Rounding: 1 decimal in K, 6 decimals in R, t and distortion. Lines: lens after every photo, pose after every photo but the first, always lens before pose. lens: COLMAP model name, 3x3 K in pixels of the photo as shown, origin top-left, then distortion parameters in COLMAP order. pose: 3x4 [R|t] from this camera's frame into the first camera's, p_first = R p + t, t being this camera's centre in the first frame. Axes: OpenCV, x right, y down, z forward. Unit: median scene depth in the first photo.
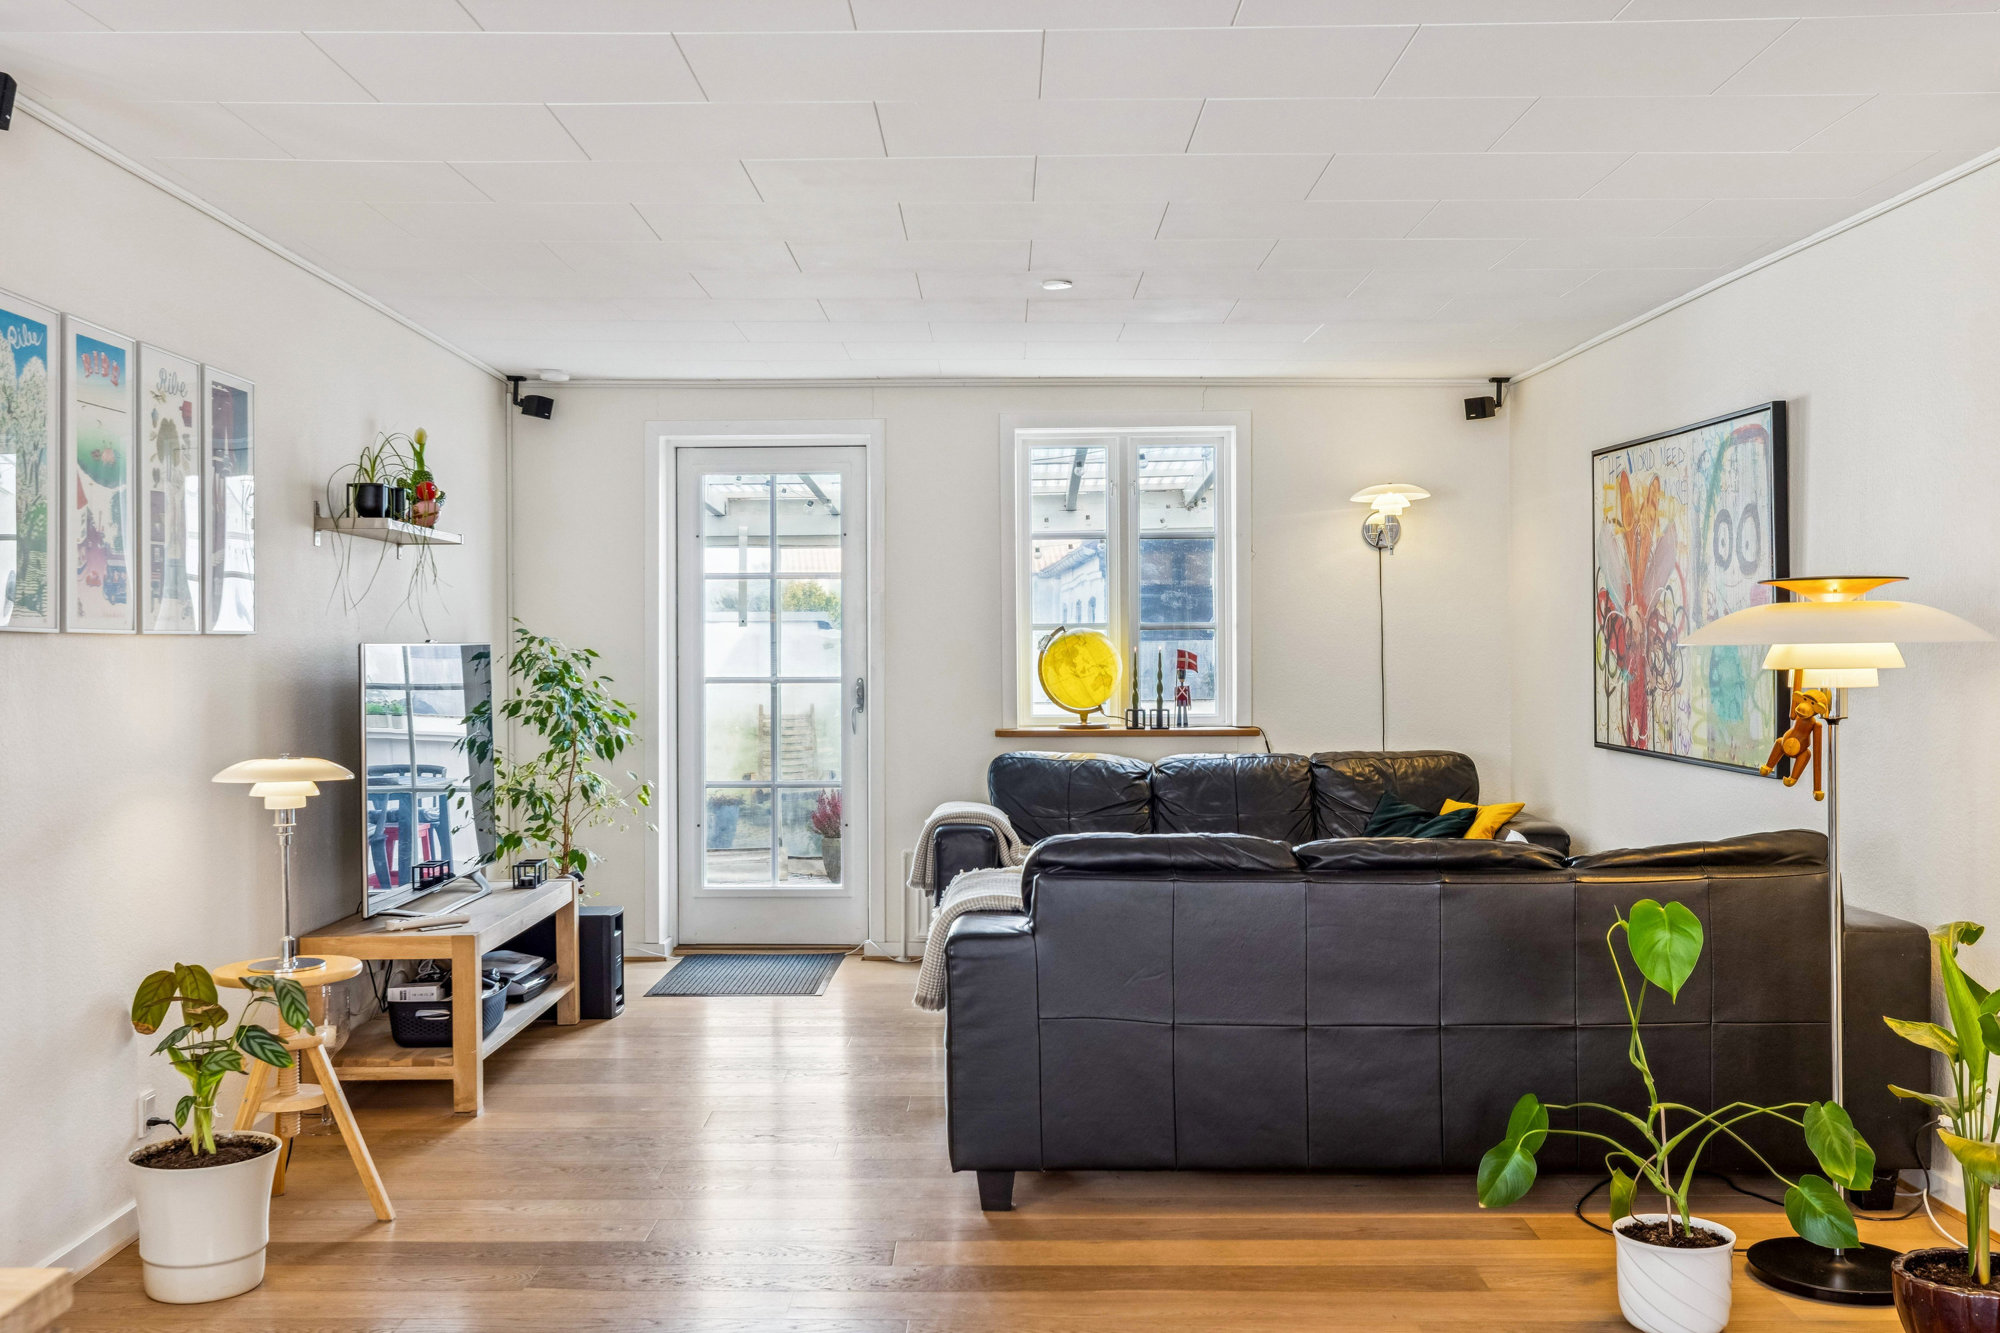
lens RADIAL K [[1935.5, 0, 988.4], [0, 1935.5, 646.4], [0, 0, 1]] dist [0.006870, 0.000000]
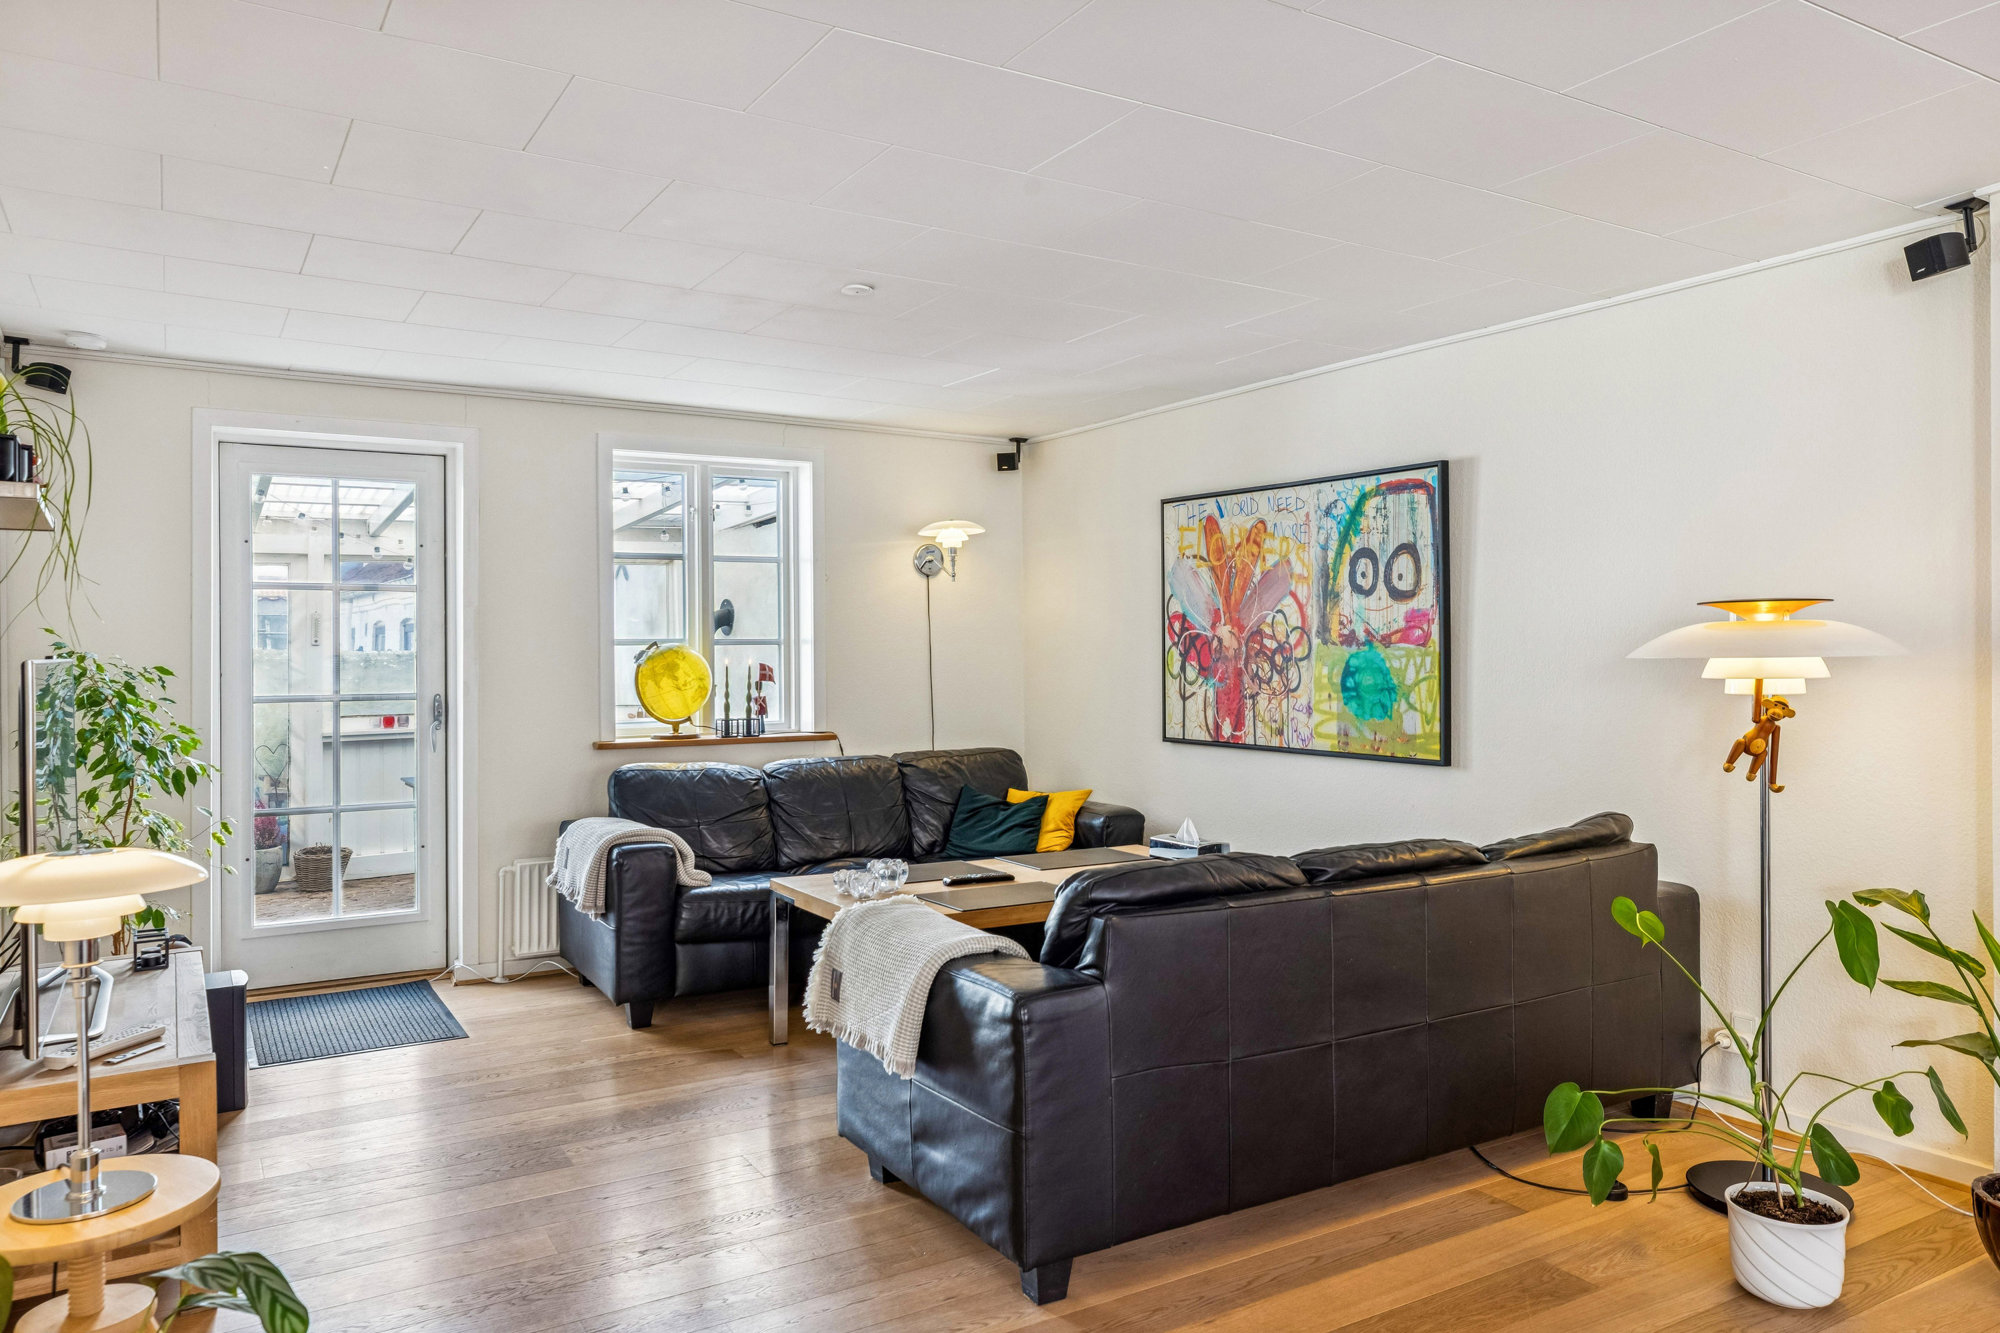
lens RADIAL K [[1368.8, 0, 1013.9], [0, 1368.8, 655.6], [0, 0, 1]] dist [0.008027, -0.004607]
pose [[0.846770, -0.001903, 0.531956, -0.207379], [0.003070, 0.999994, -0.001310, -0.001312], [-0.531951, 0.002742, 0.846771, 0.291311]]
